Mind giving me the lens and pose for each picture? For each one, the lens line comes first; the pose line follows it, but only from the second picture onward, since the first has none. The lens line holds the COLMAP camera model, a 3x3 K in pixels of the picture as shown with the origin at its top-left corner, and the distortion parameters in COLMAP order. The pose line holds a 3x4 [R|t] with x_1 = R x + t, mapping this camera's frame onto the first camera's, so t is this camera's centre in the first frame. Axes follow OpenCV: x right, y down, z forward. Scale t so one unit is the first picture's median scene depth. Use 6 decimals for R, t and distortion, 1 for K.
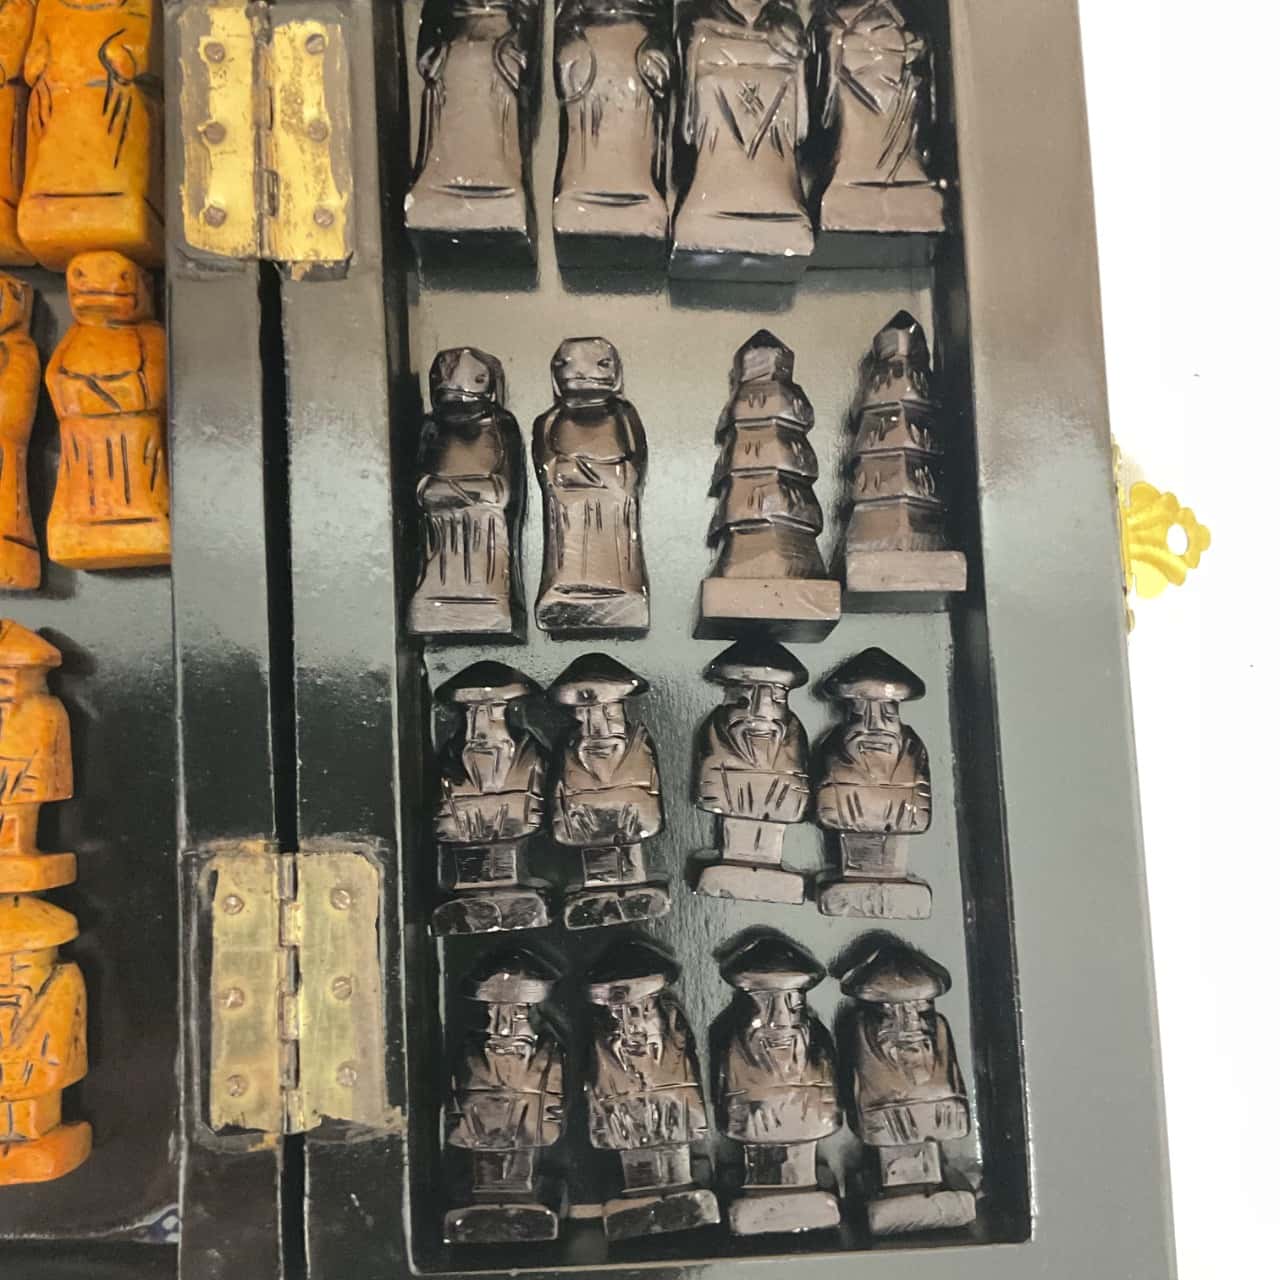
lens RADIAL K [[1496.5, 0, 648.8], [0, 1496.5, 636.3], [0, 0, 1]] dist [0.072522, 0.000000]
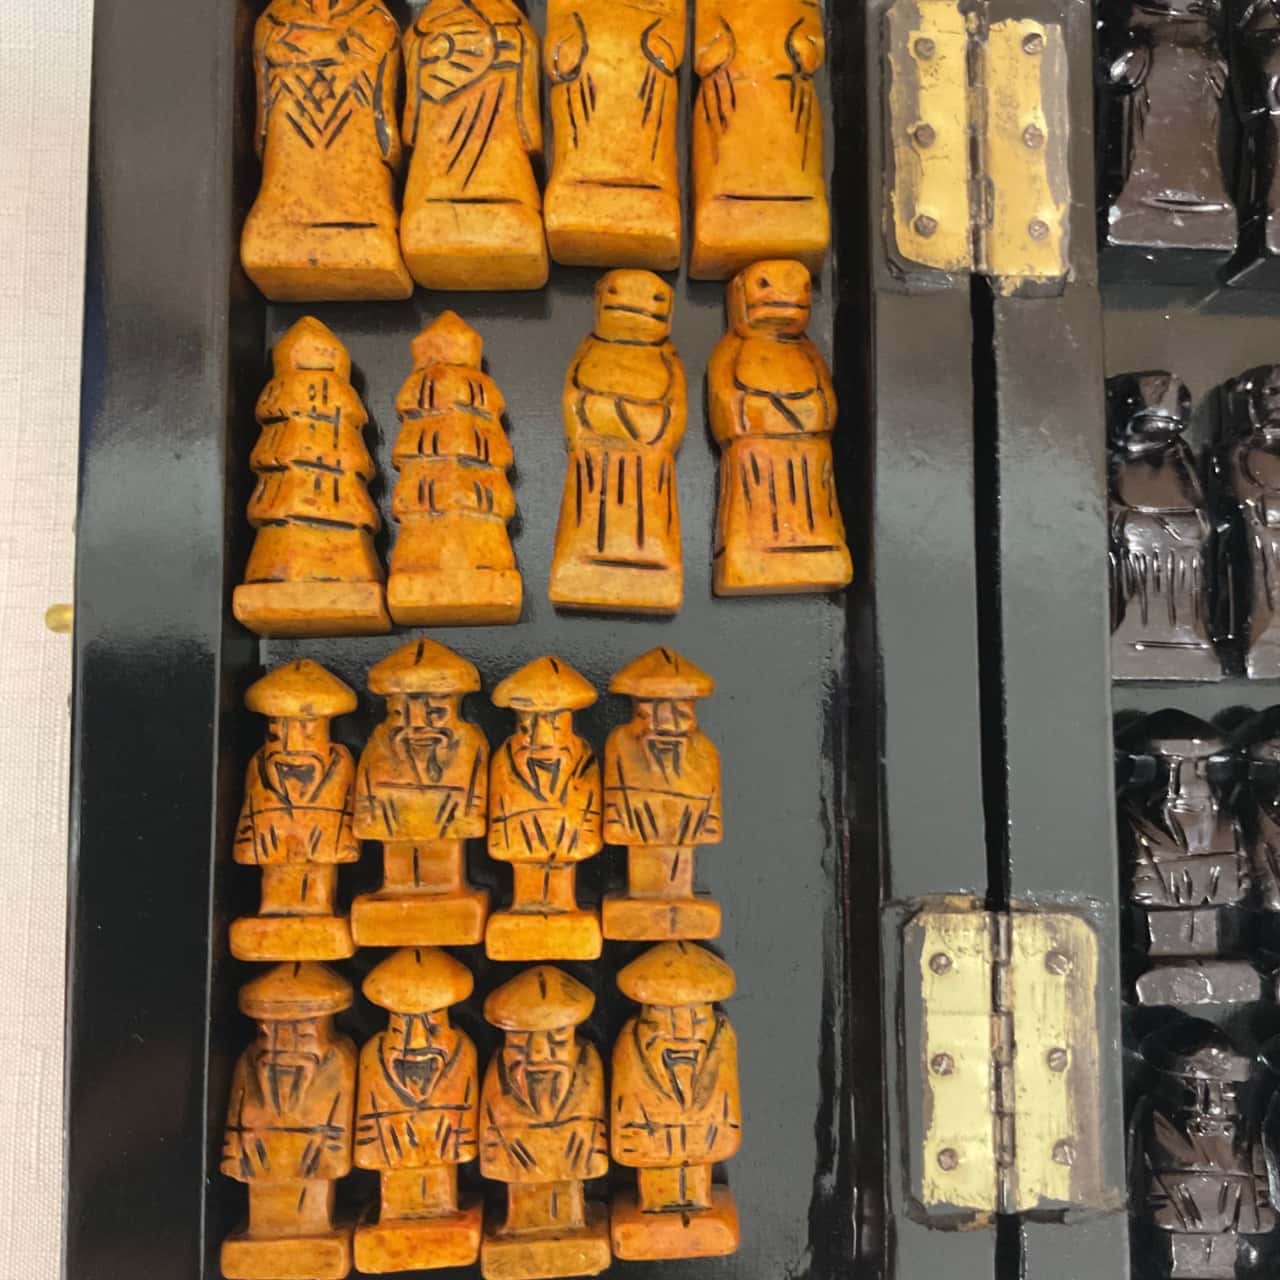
lens RADIAL K [[1496.5, 0, 634.2], [0, 1496.5, 638.6], [0, 0, 1]] dist [0.072522, 0.000000]
pose [[0.999406, 0.034197, 0.004247, -0.455472], [-0.034246, 0.999341, 0.012017, -0.027426], [-0.003833, -0.012155, 0.999919, 0.064873]]
